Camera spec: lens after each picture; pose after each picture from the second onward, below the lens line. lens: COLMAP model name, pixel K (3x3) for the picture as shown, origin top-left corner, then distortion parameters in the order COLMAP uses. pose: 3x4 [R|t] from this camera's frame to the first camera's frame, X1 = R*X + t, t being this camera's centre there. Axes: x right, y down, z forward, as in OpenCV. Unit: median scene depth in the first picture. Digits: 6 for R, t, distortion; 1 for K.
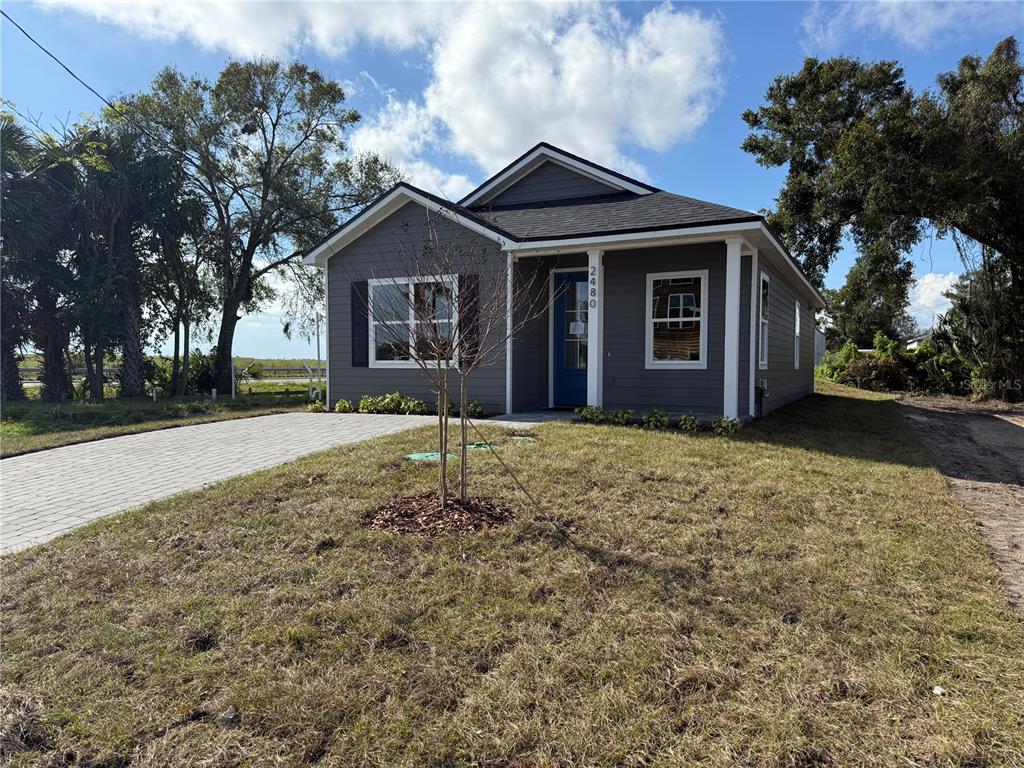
lens RADIAL K [[727.1, 0, 512.0], [0, 727.1, 384.0], [0, 0, 1]] dist [0.096279, -0.121064]
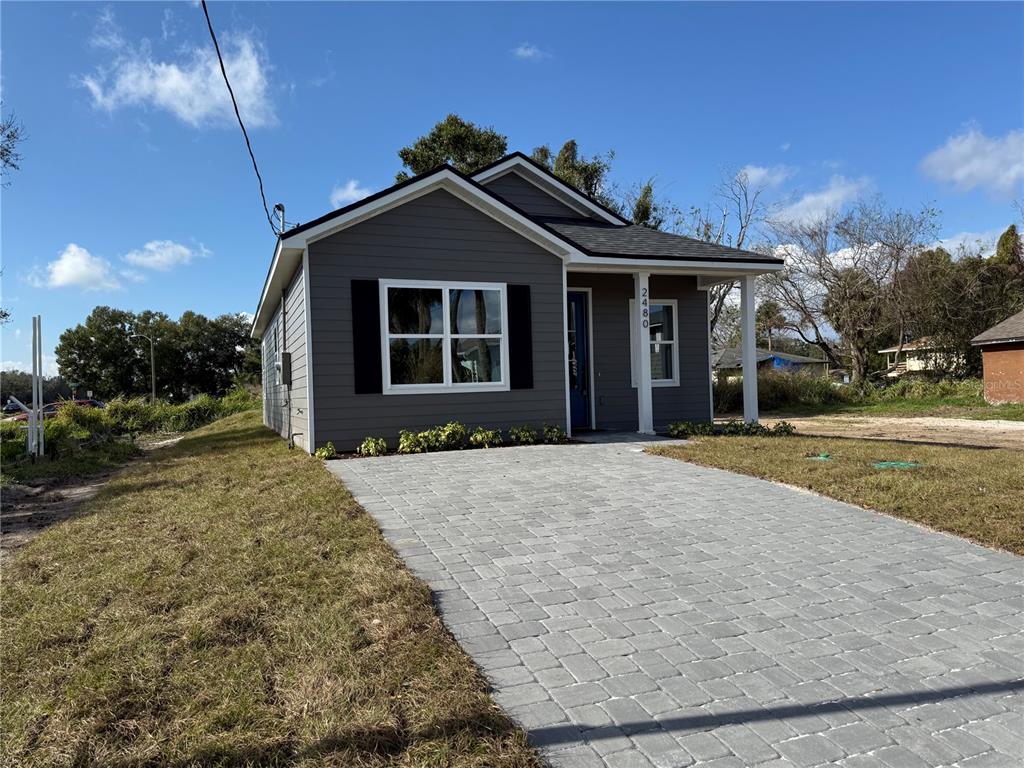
lens RADIAL K [[736.5, 0, 517.1], [0, 736.5, 387.6], [0, 0, 1]] dist [0.119312, -0.000074]
pose [[0.661378, -0.015719, 0.749888, -0.699197], [0.051137, 0.998399, -0.024172, -0.003697], [-0.748308, 0.054334, 0.661123, 0.394767]]
